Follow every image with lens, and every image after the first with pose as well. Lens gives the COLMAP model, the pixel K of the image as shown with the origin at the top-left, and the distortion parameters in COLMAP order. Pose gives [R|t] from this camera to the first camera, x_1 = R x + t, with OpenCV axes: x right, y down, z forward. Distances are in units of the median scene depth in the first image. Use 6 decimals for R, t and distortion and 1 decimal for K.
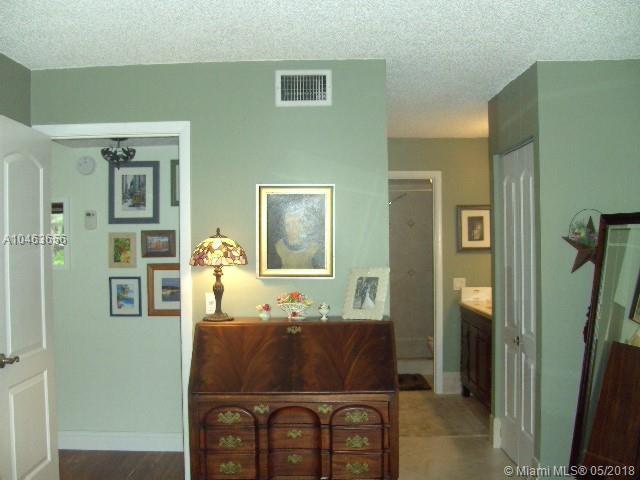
lens RADIAL K [[729.1, 0, 320.9], [0, 729.1, 253.7], [0, 0, 1]] dist [-0.235391, 0.227829]
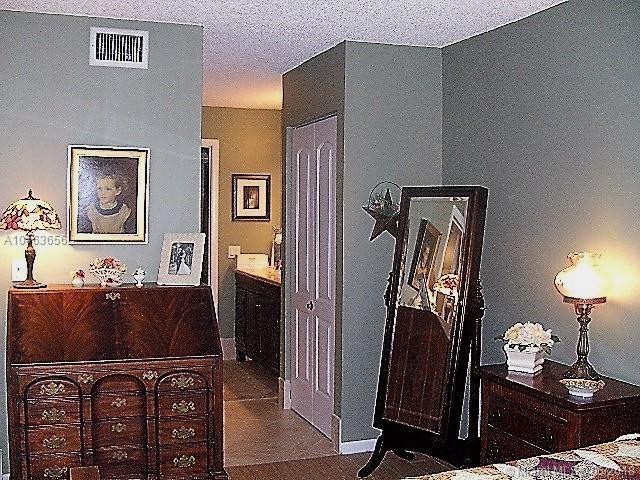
lens RADIAL K [[729.1, 0, 320.9], [0, 729.1, 253.7], [0, 0, 1]] dist [-0.235391, 0.227829]
pose [[0.929043, 0.002097, 0.369966, -0.121322], [-0.017658, 0.999096, 0.038679, 0.005095], [-0.369550, -0.042467, 0.928240, 0.008365]]
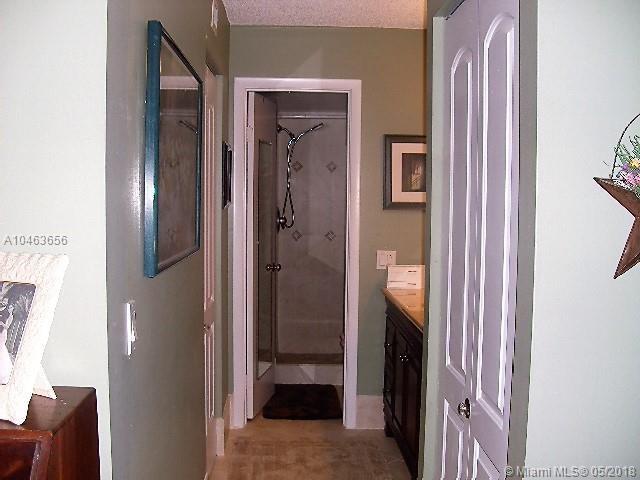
lens RADIAL K [[729.1, 0, 320.9], [0, 729.1, 253.7], [0, 0, 1]] dist [-0.235391, 0.227829]
pose [[0.998740, 0.019570, 0.046206, 0.174231], [-0.022514, 0.997691, 0.064071, -0.004650], [-0.044845, -0.065031, 0.996875, 0.609350]]
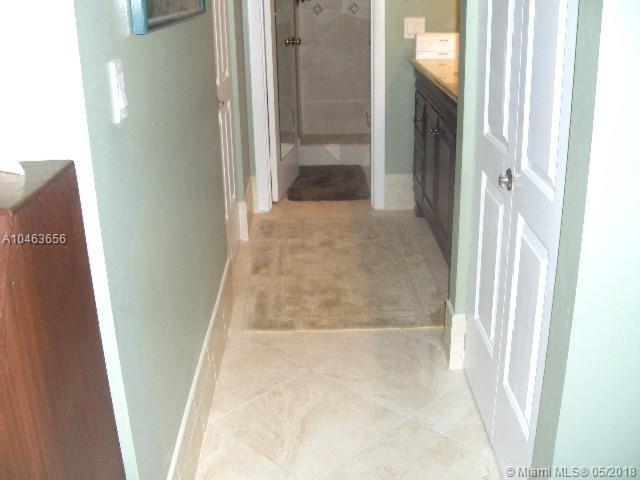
lens RADIAL K [[729.1, 0, 320.9], [0, 729.1, 253.7], [0, 0, 1]] dist [-0.235391, 0.227829]
pose [[0.999842, -0.015447, 0.008811, 0.179650], [0.011391, 0.936792, 0.349701, 0.018432], [-0.013656, -0.349546, 0.936820, 0.663129]]
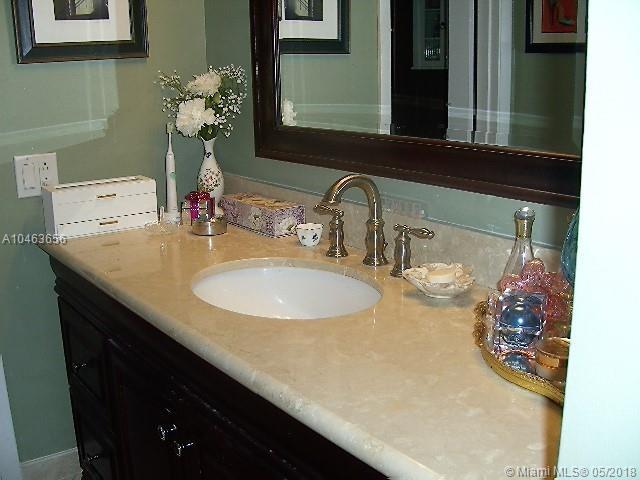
lens RADIAL K [[729.1, 0, 320.9], [0, 729.1, 253.7], [0, 0, 1]] dist [-0.235391, 0.227829]
pose [[0.797494, -0.158940, 0.582015, 0.188982], [0.016744, 0.970135, 0.241986, 0.011308], [-0.603095, -0.183237, 0.776338, 1.175718]]
